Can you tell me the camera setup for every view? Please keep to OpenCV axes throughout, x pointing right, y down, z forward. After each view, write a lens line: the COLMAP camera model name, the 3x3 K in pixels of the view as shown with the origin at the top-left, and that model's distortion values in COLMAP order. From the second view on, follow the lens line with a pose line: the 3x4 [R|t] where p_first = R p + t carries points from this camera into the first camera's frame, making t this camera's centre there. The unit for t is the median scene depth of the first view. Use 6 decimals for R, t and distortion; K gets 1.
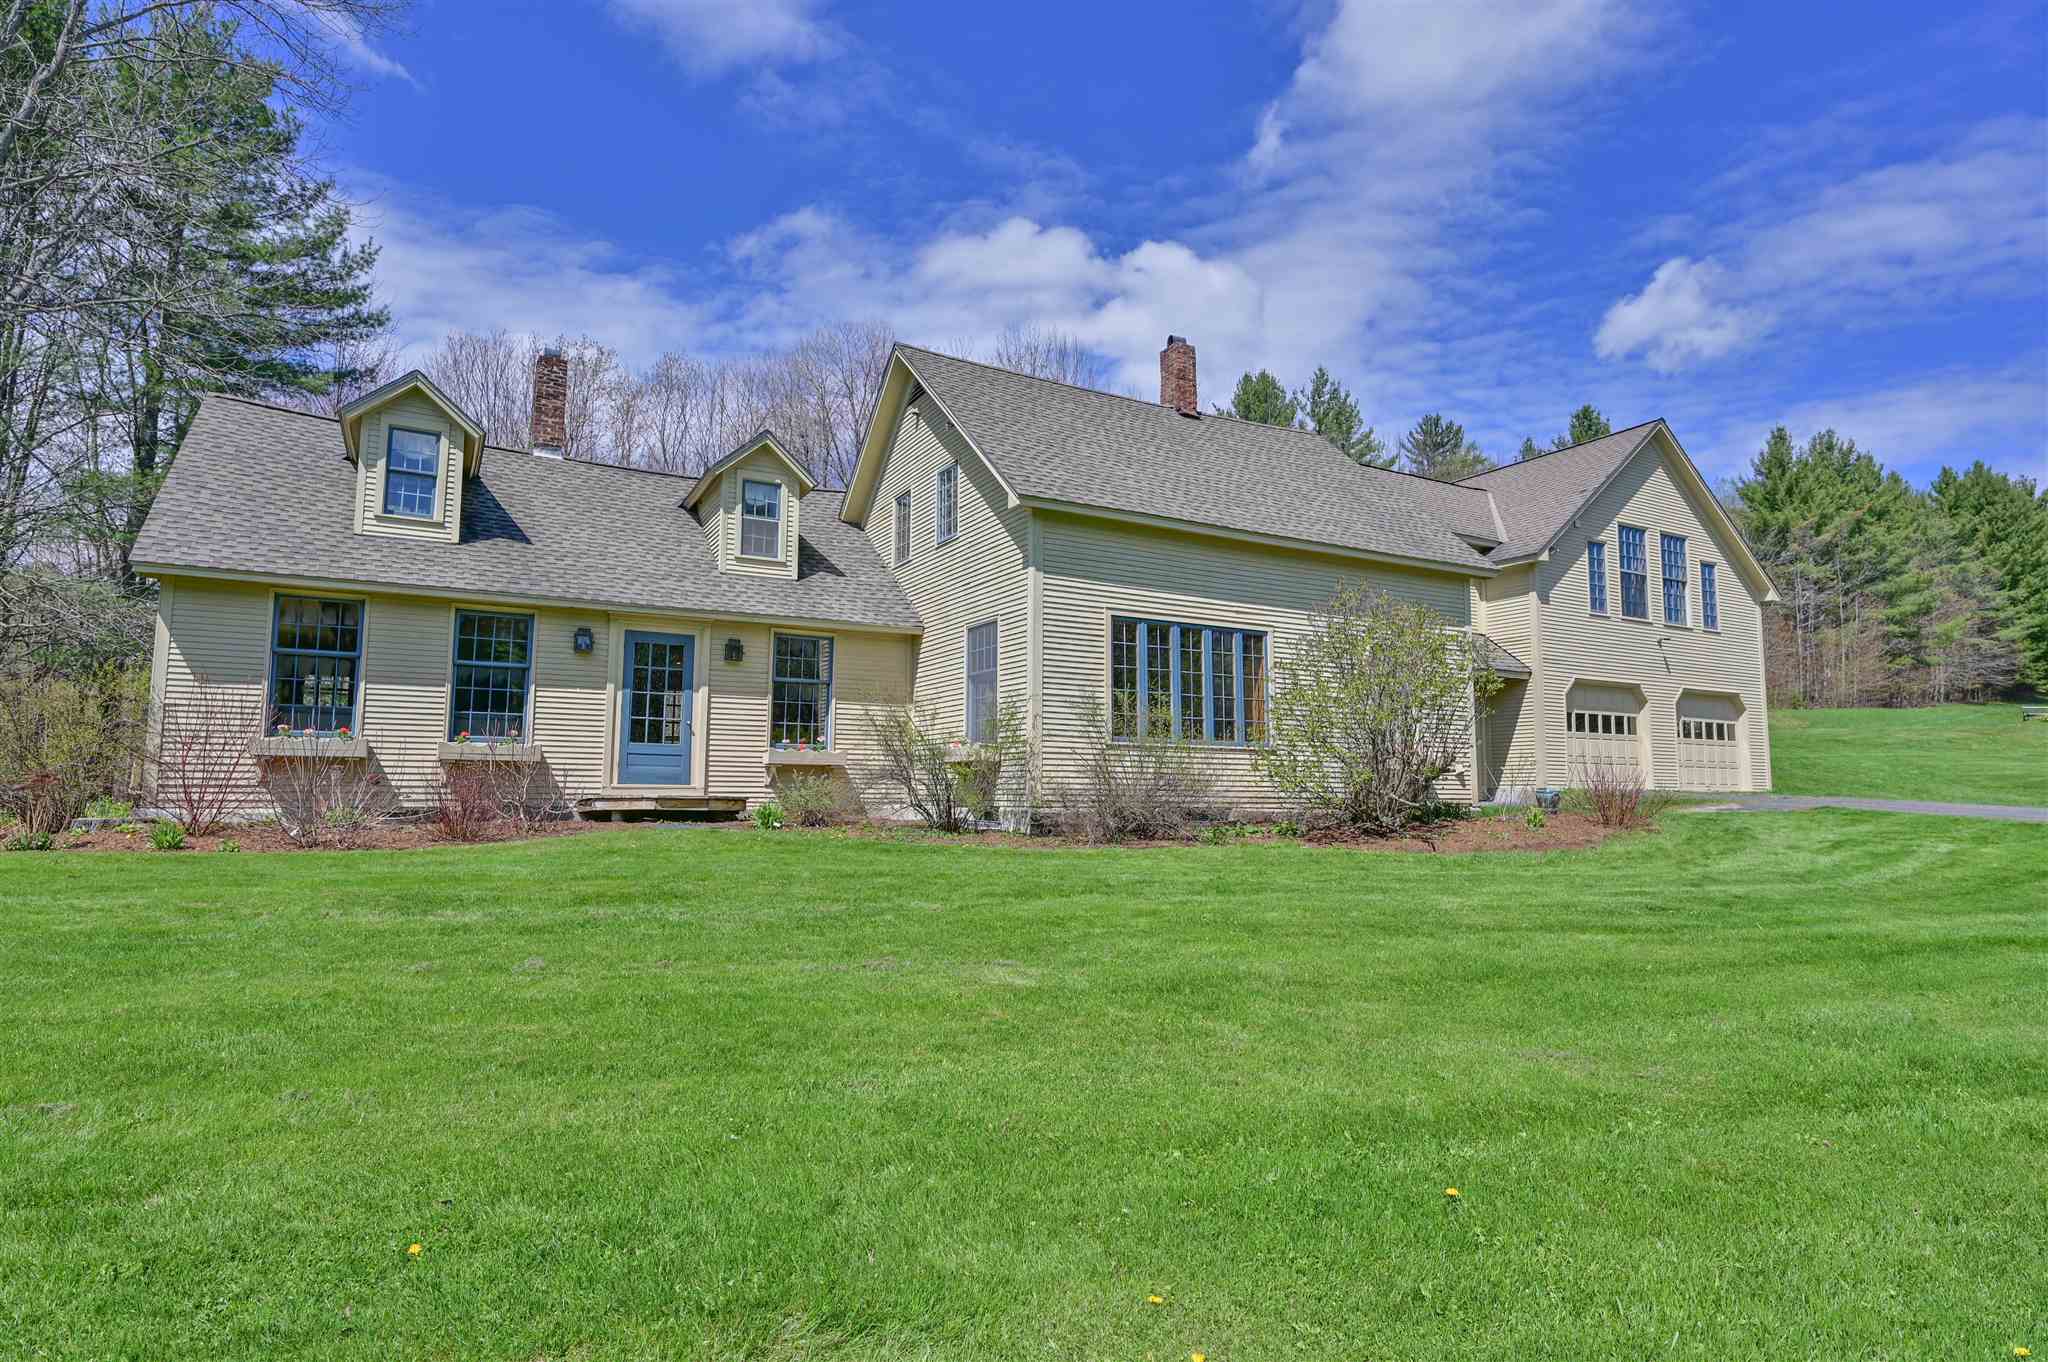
lens RADIAL K [[1072.0, 0, 1017.7], [0, 1072.0, 697.0], [0, 0, 1]] dist [0.000343, -0.000036]
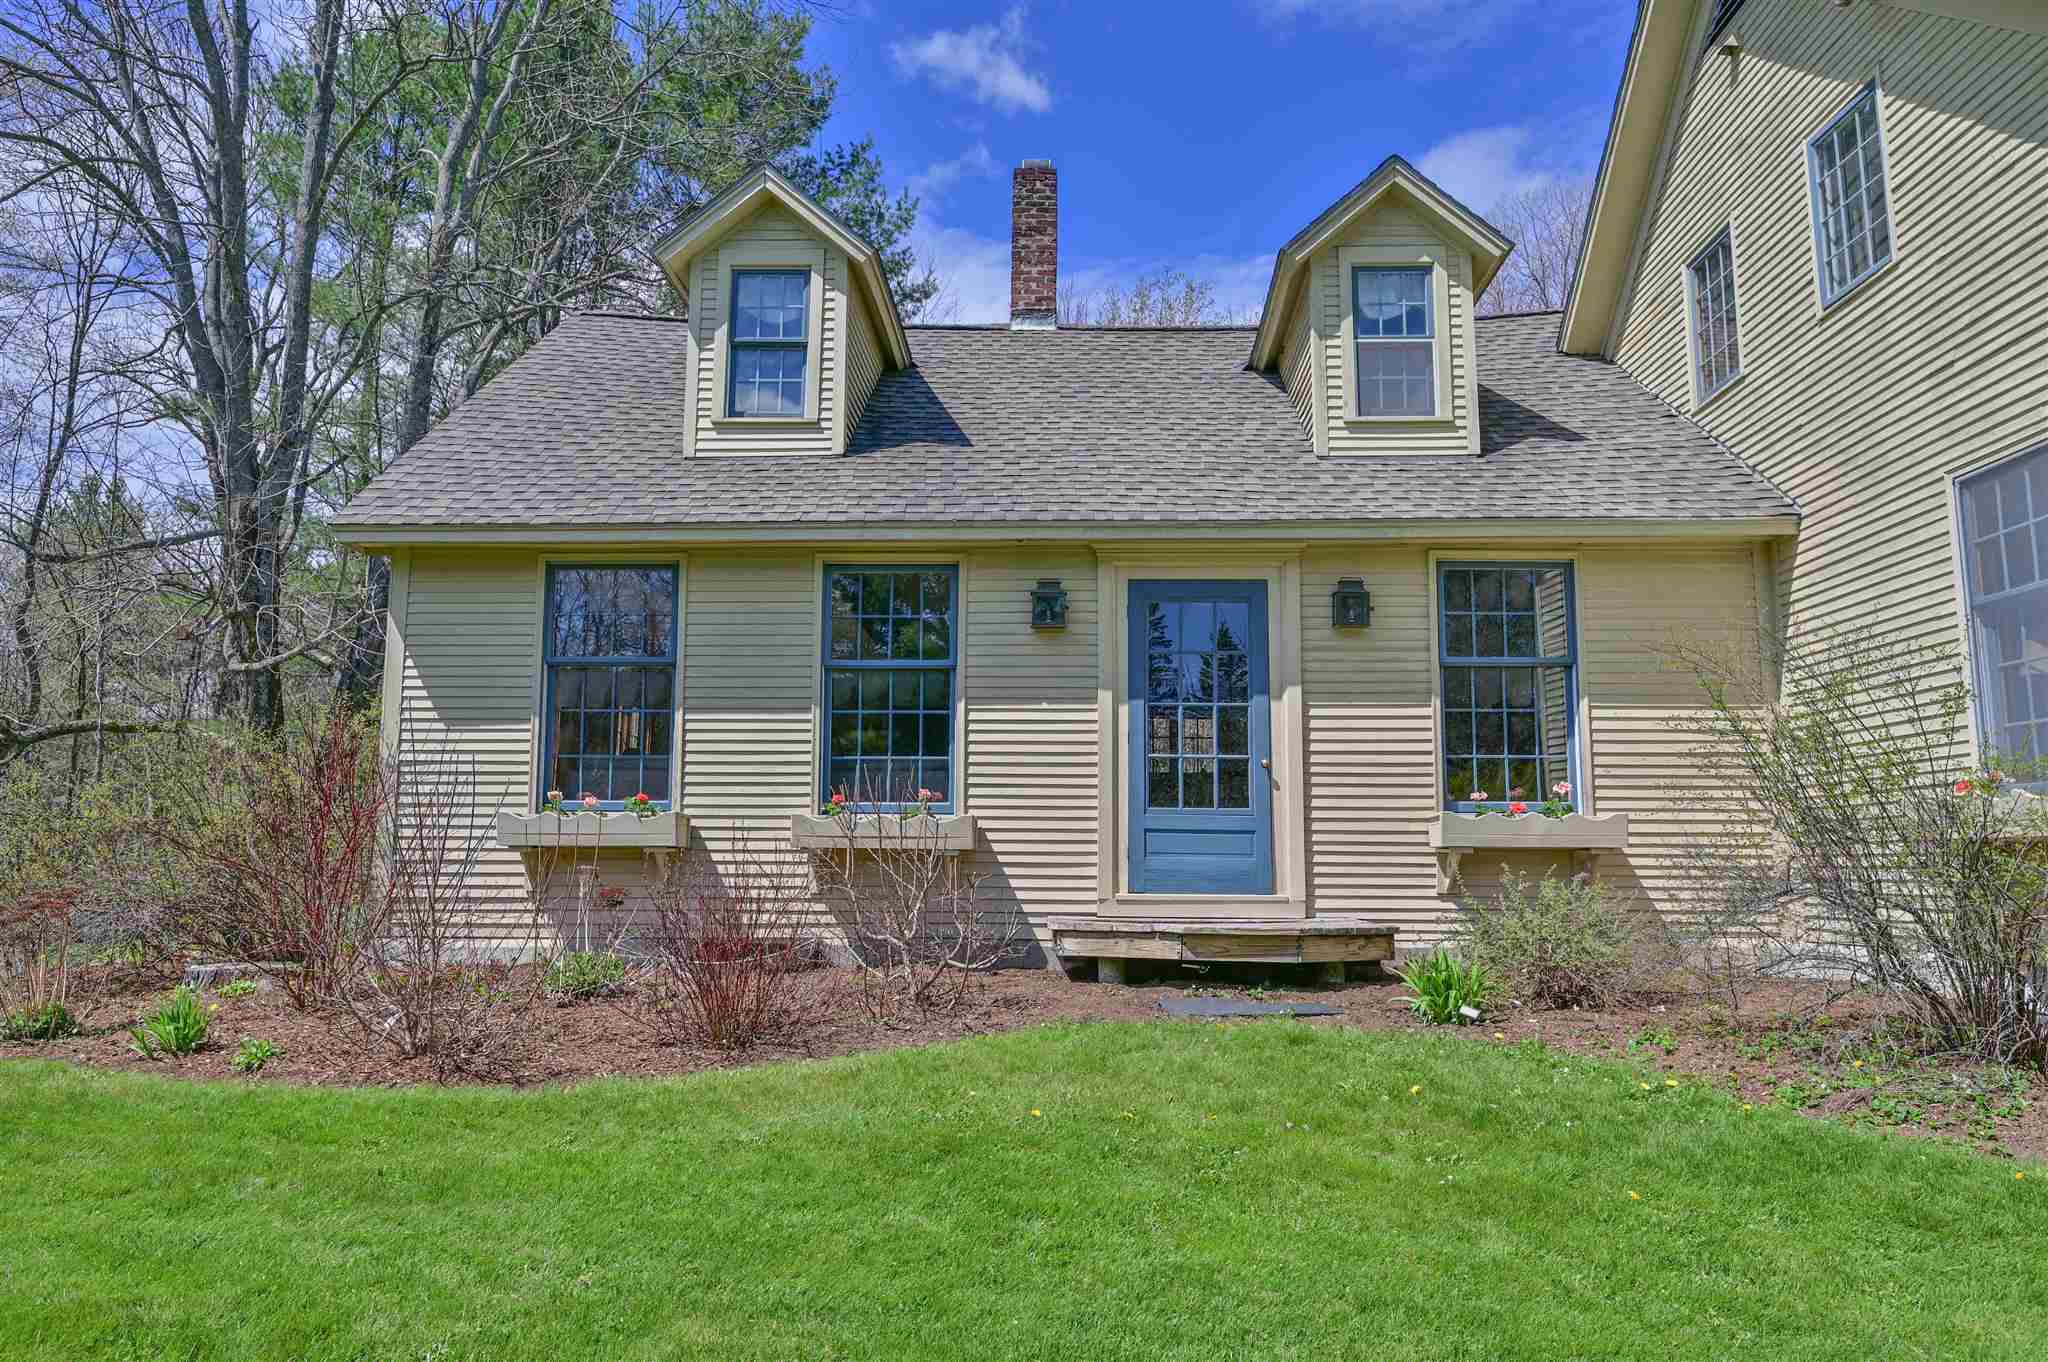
lens RADIAL K [[1309.5, 0, 1024.0], [0, 1309.5, 681.0], [0, 0, 1]] dist [0.001686, 0.001714]
pose [[0.853121, -0.074602, -0.516351, -0.096090], [0.047827, 0.996739, -0.064986, 0.020663], [0.519516, 0.030745, 0.853908, 0.450008]]
